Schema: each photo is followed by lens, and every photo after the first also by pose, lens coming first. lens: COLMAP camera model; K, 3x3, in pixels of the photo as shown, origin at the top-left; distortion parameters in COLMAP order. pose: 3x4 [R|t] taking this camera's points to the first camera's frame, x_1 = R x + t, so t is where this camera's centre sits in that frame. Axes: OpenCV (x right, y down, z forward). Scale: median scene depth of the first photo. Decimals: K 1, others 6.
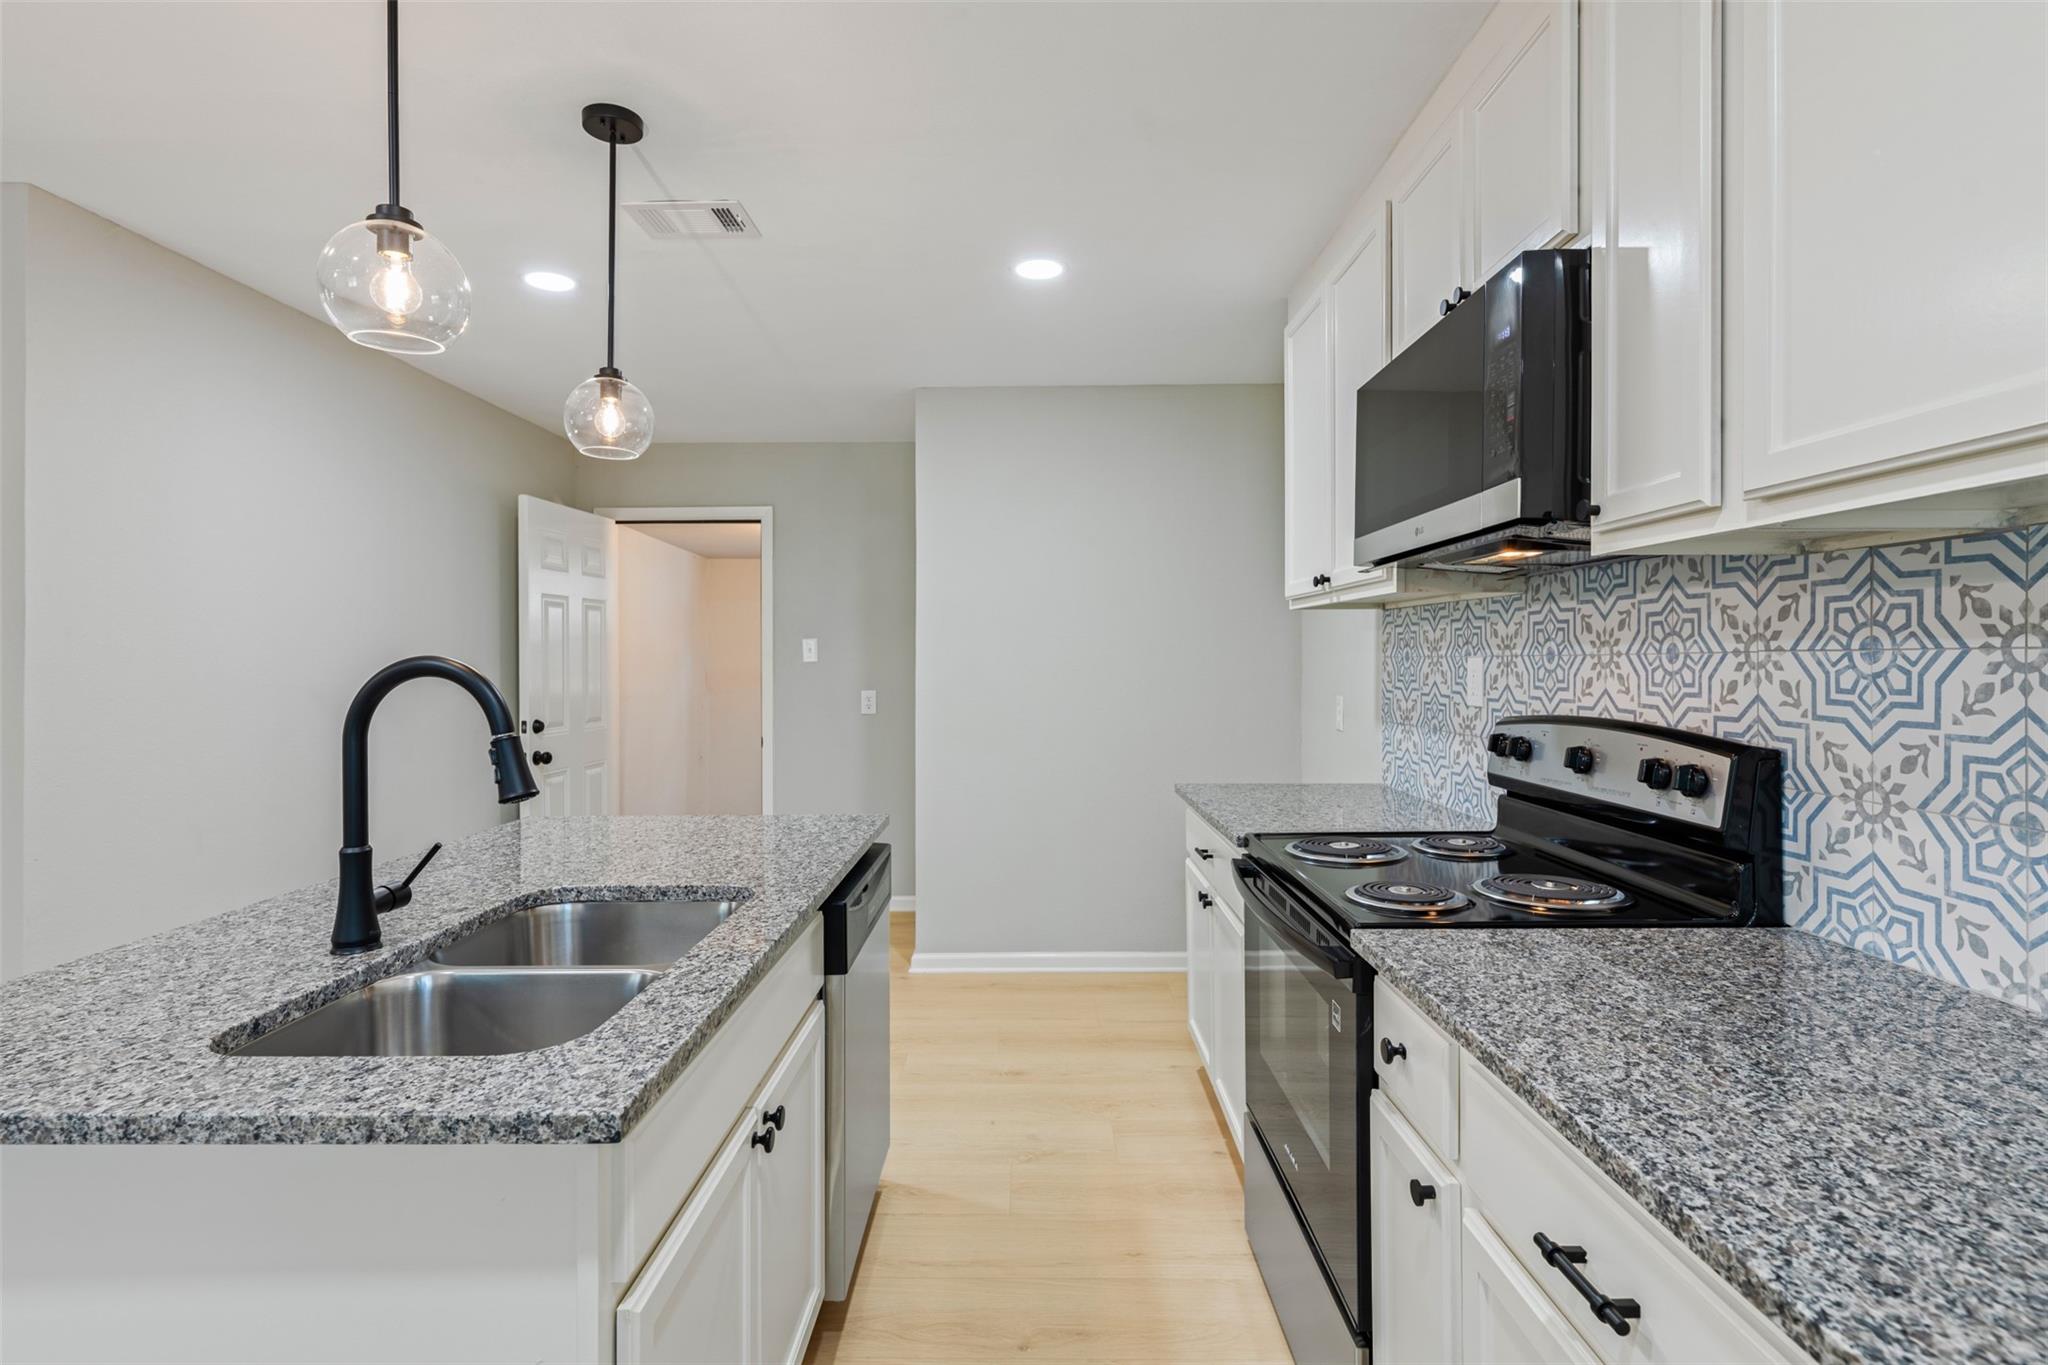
lens RADIAL K [[982.3, 0, 1027.8], [0, 982.3, 652.9], [0, 0, 1]] dist [0.000610, -0.000006]
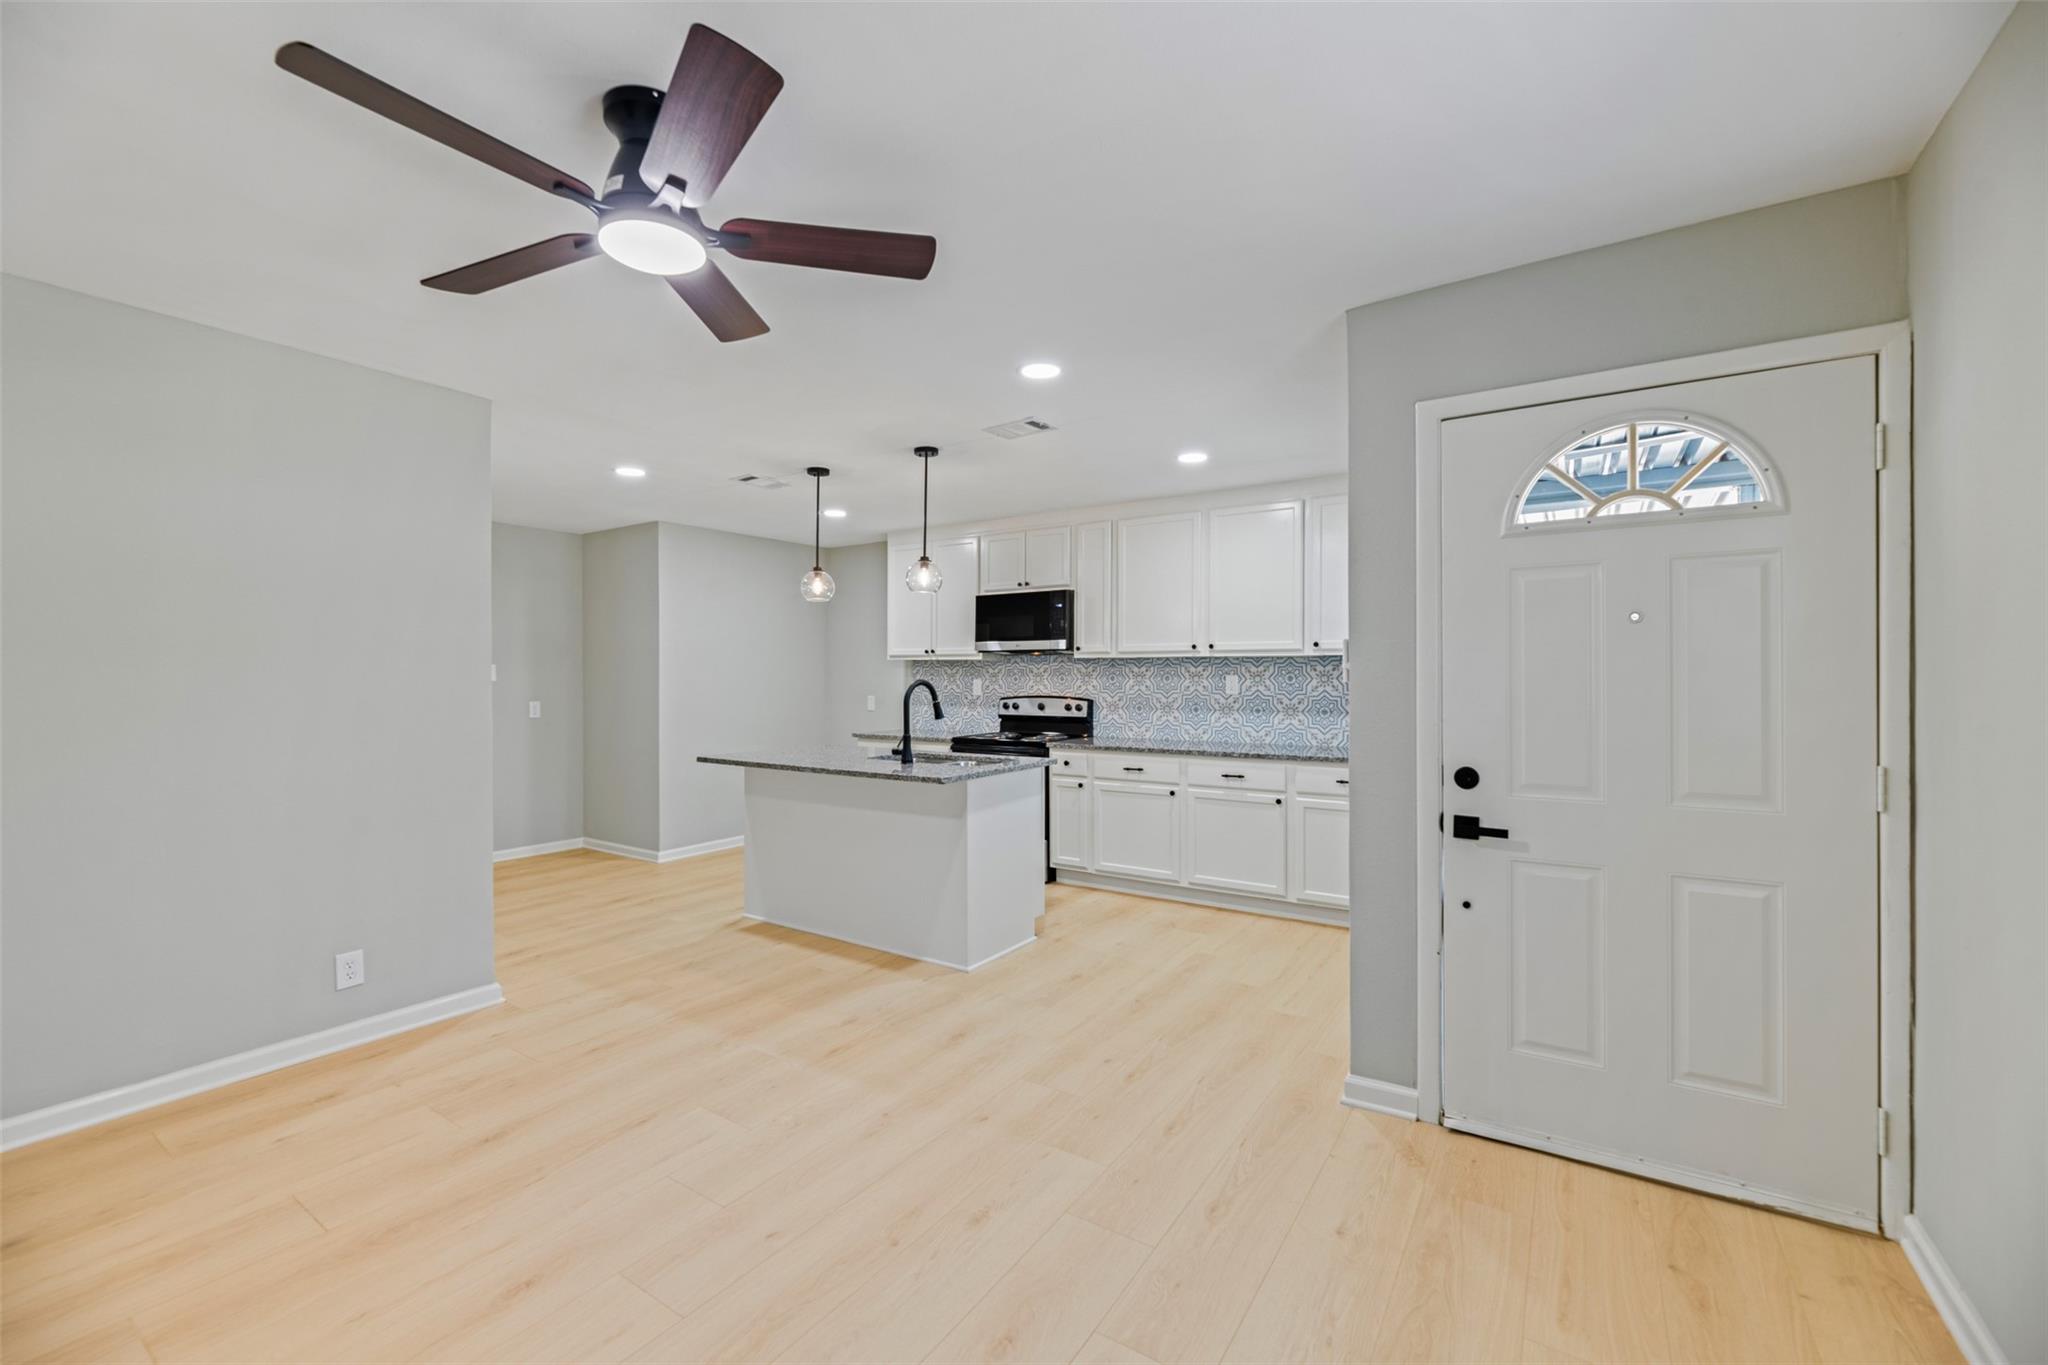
lens RADIAL K [[826.0, 0, 1022.2], [0, 826.0, 650.6], [0, 0, 1]] dist [0.005669, -0.000037]
pose [[0.546546, 0.030598, 0.836870, -2.764567], [-0.006871, 0.999462, -0.032056, -0.006884], [-0.837401, 0.011770, 0.546463, -0.893238]]
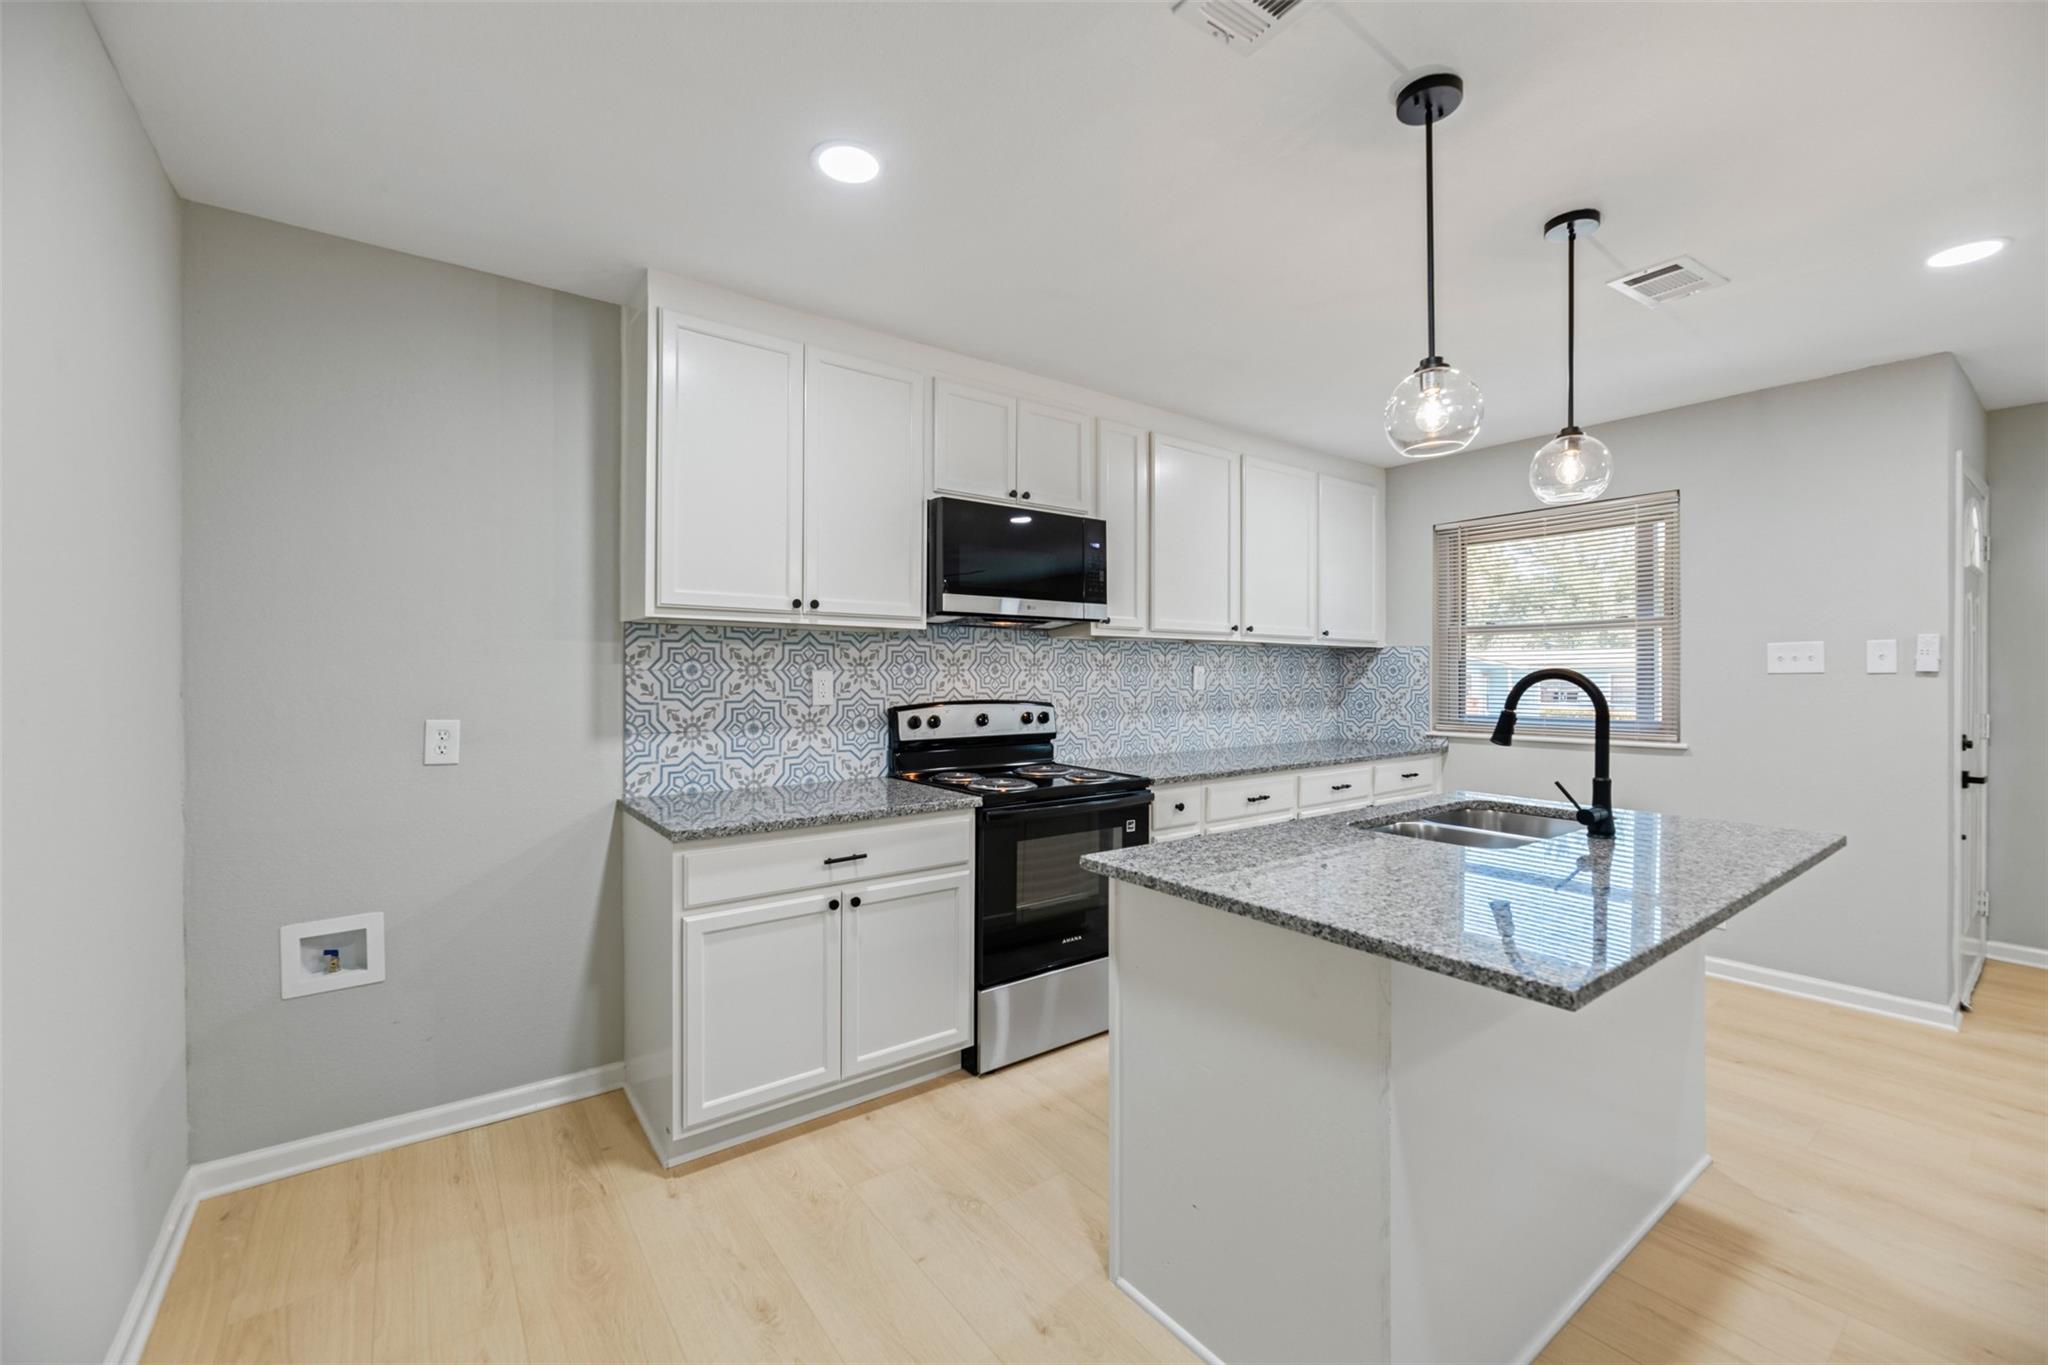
lens RADIAL K [[850.1, 0, 1045.8], [0, 850.1, 678.0], [0, 0, 1]] dist [0.017040, -0.000010]
pose [[-0.619707, -0.003033, 0.784827, -1.224547], [-0.004581, 0.999989, 0.000248, 0.021999], [-0.784820, -0.003441, -0.619714, 2.574699]]
